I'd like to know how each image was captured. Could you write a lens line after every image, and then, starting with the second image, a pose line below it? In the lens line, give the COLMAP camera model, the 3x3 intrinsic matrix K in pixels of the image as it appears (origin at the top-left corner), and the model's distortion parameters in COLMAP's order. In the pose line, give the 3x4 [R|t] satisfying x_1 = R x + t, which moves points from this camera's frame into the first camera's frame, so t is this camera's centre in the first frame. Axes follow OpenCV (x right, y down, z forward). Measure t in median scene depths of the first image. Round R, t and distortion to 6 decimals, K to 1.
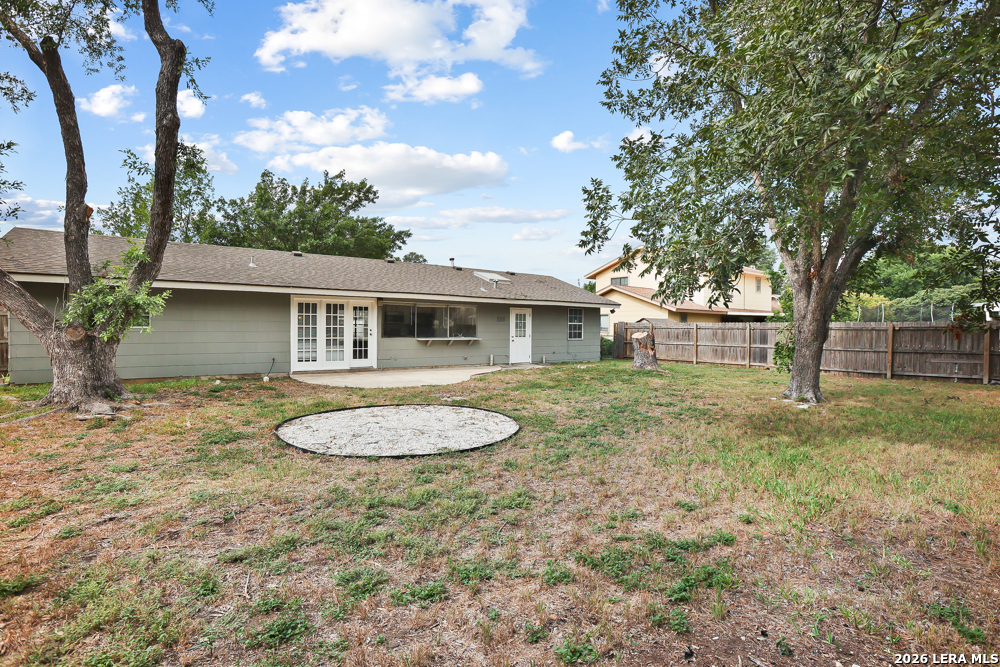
lens RADIAL K [[484.8, 0, 498.3], [0, 484.8, 320.5], [0, 0, 1]] dist [-0.087236, 0.052683]
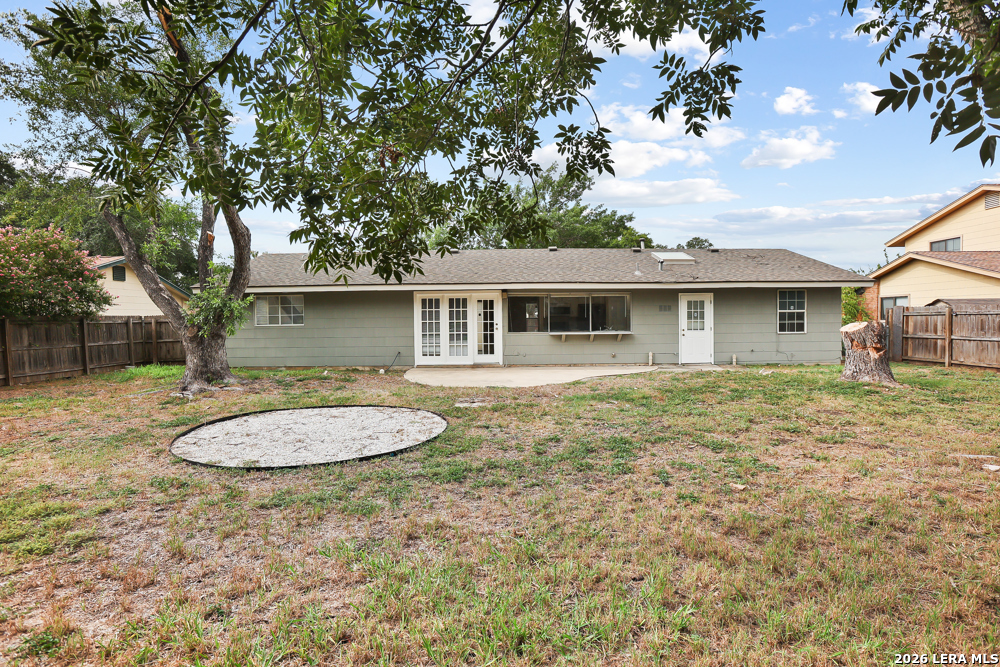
lens RADIAL K [[484.8, 0, 498.3], [0, 484.8, 320.5], [0, 0, 1]] dist [-0.087236, 0.052683]
pose [[0.803060, -0.016185, -0.595679, 0.309178], [0.025600, 0.999645, 0.007351, 0.005566], [0.595349, -0.021153, 0.803189, 0.236460]]
